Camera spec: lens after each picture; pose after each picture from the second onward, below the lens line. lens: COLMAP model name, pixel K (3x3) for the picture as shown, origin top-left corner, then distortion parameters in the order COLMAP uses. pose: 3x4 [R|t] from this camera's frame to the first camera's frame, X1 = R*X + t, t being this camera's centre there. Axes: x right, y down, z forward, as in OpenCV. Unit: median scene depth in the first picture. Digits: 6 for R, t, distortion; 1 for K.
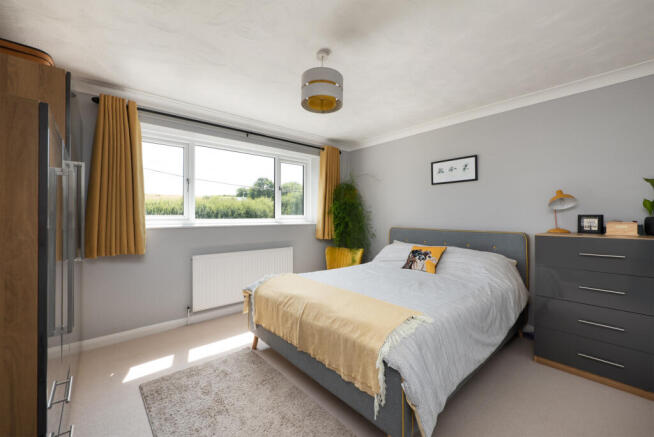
lens RADIAL K [[268.2, 0, 329.4], [0, 268.2, 216.7], [0, 0, 1]] dist [-0.012777, -0.000156]
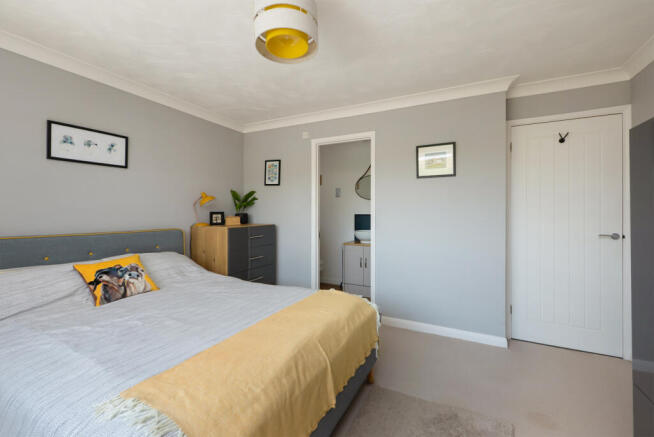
lens RADIAL K [[274.4, 0, 329.8], [0, 274.4, 213.6], [0, 0, 1]] dist [0.002493, 0.000107]
pose [[-0.369465, -0.005915, 0.929226, -0.504274], [0.000088, 0.999980, 0.006400, -0.005494], [-0.929244, 0.002447, -0.369457, 0.833568]]
